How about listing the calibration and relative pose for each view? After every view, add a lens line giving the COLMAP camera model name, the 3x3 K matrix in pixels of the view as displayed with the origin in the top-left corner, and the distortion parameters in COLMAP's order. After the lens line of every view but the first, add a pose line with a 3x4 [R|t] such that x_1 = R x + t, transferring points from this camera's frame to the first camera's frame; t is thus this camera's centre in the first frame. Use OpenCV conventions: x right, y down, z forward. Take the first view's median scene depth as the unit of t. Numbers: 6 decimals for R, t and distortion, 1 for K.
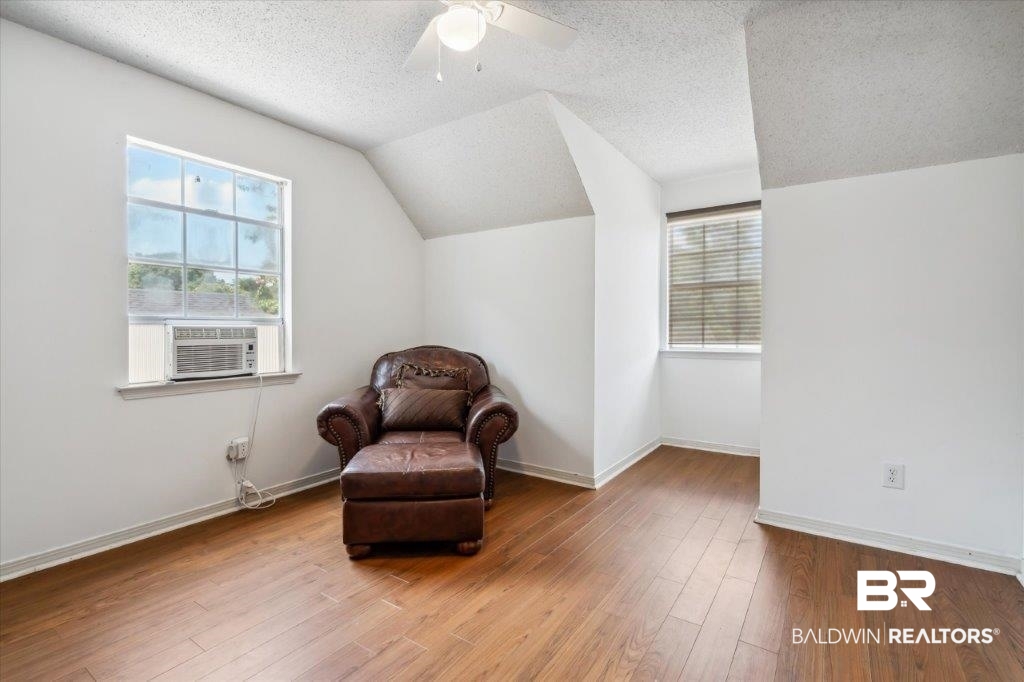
lens RADIAL K [[476.7, 0, 508.0], [0, 476.7, 336.2], [0, 0, 1]] dist [0.000680, -0.000601]
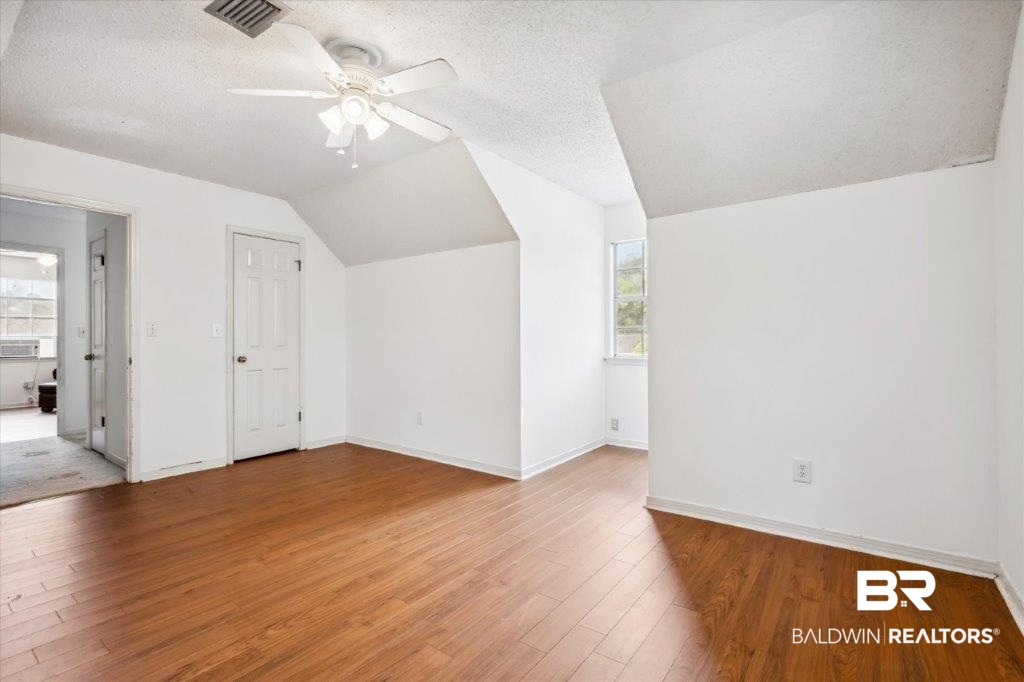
lens RADIAL K [[476.7, 0, 508.0], [0, 476.7, 336.2], [0, 0, 1]] dist [0.000680, -0.000601]
pose [[0.999256, -0.010021, -0.037245, 0.194196], [0.009125, 0.999667, -0.024152, 0.004481], [0.037475, 0.023794, 0.999014, -0.139832]]
